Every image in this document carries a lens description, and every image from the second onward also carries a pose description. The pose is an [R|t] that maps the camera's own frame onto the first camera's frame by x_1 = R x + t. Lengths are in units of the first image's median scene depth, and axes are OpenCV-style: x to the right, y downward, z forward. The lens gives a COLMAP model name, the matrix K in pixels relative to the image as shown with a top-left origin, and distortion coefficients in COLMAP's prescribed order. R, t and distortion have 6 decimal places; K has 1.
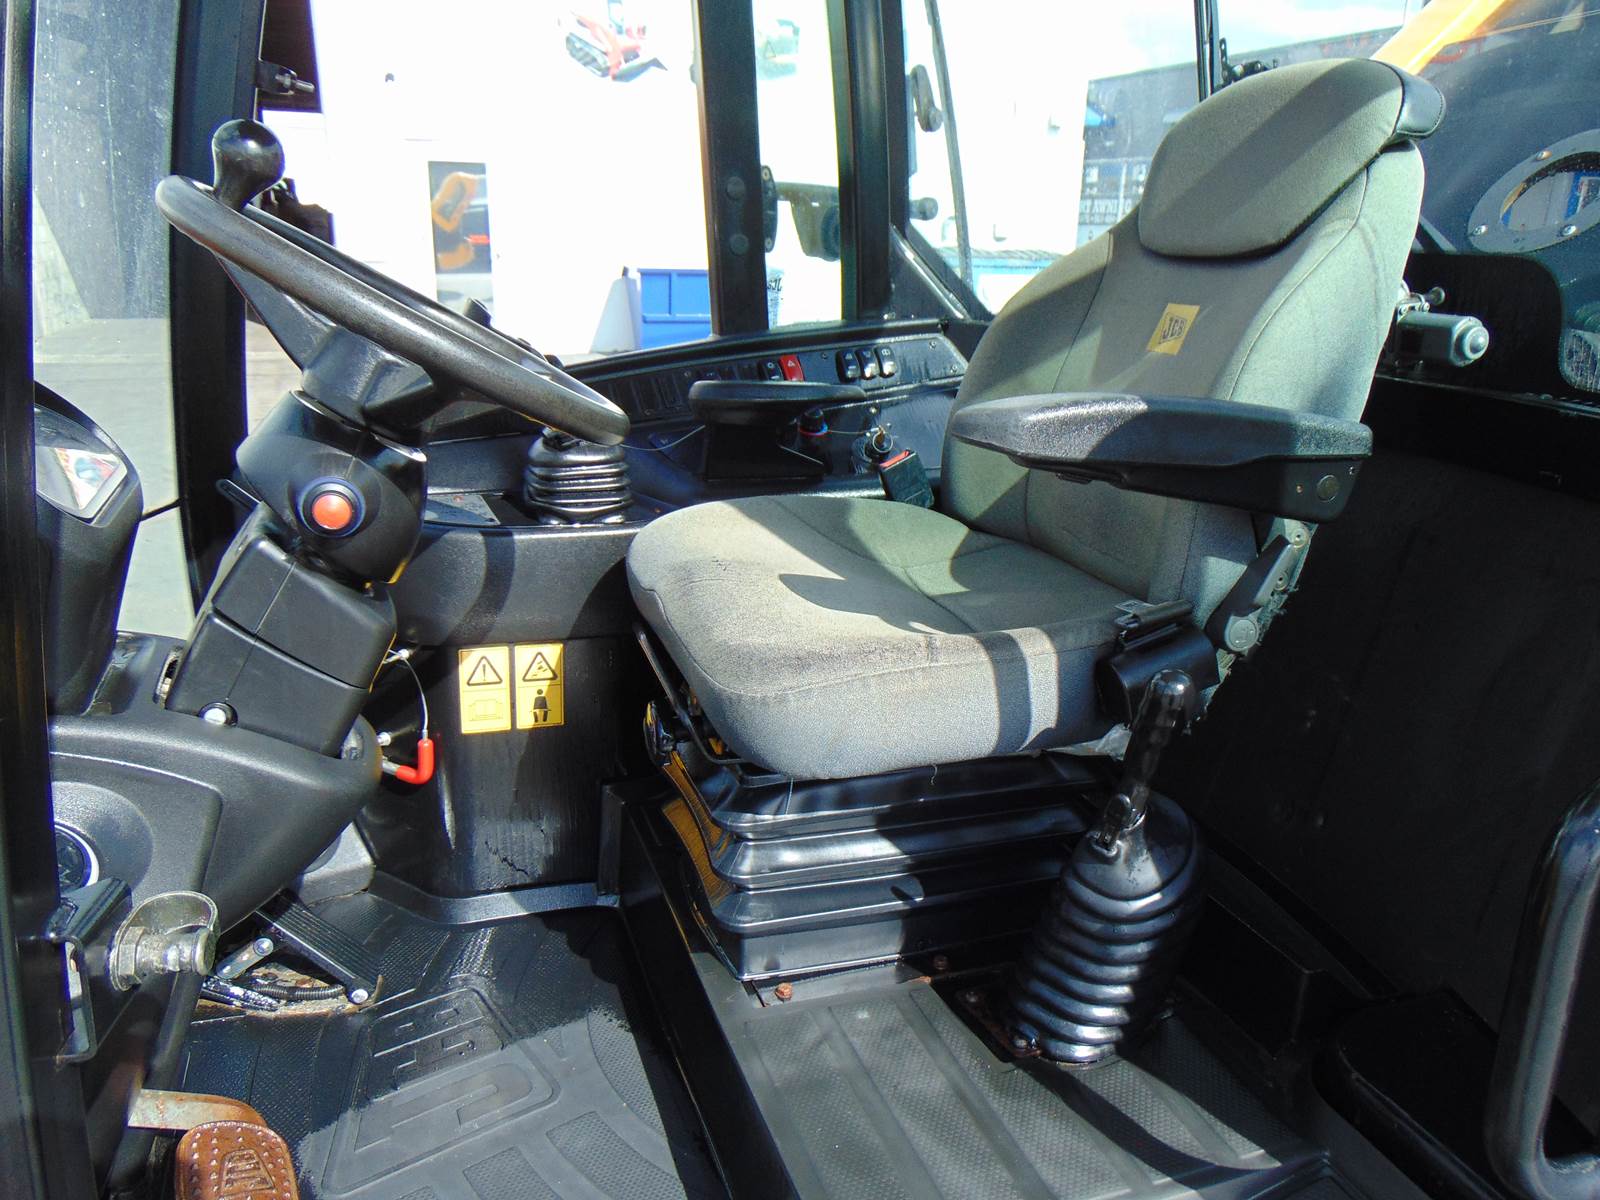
lens RADIAL K [[1192.4, 0, 802.4], [0, 1192.4, 606.2], [0, 0, 1]] dist [-0.036800, 0.081634]
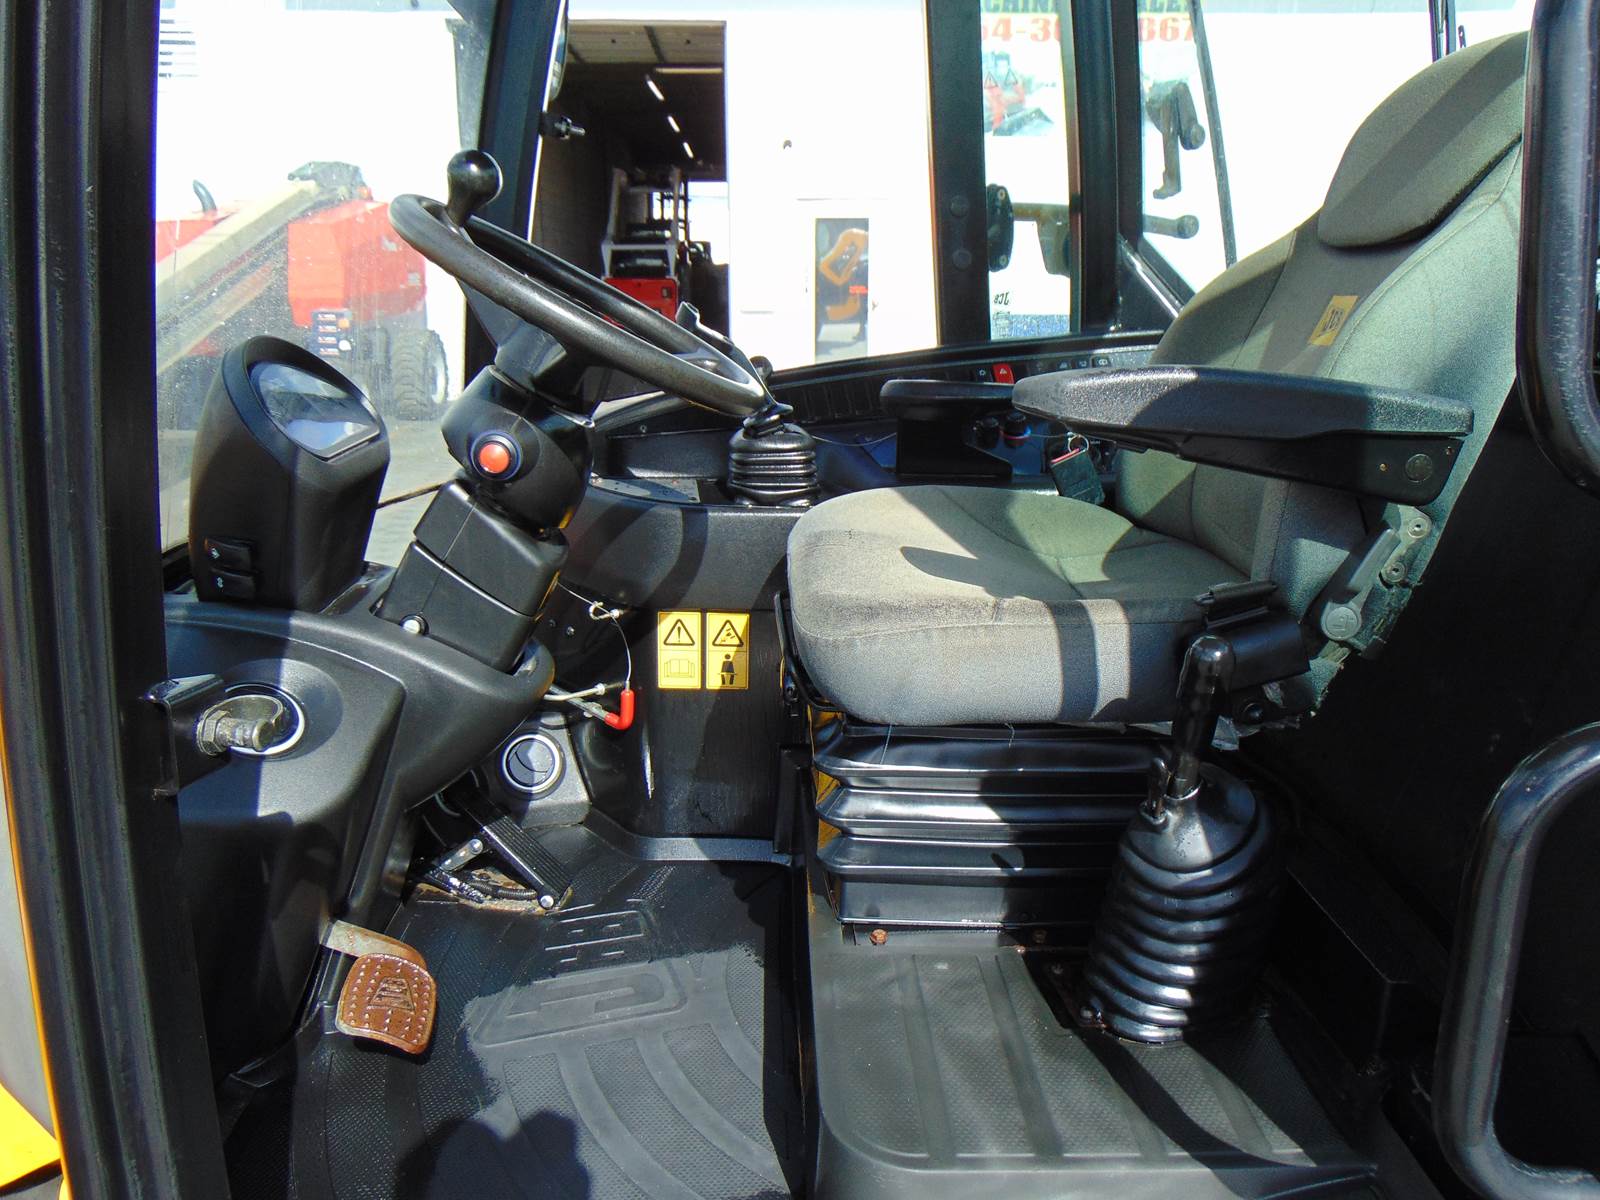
lens RADIAL K [[1192.4, 0, 802.4], [0, 1192.4, 606.2], [0, 0, 1]] dist [-0.036800, 0.081634]
pose [[0.951566, 0.062951, -0.300931, 0.215872], [-0.075188, 0.996740, -0.029245, 0.063894], [0.298109, 0.050454, 0.953198, -0.047535]]
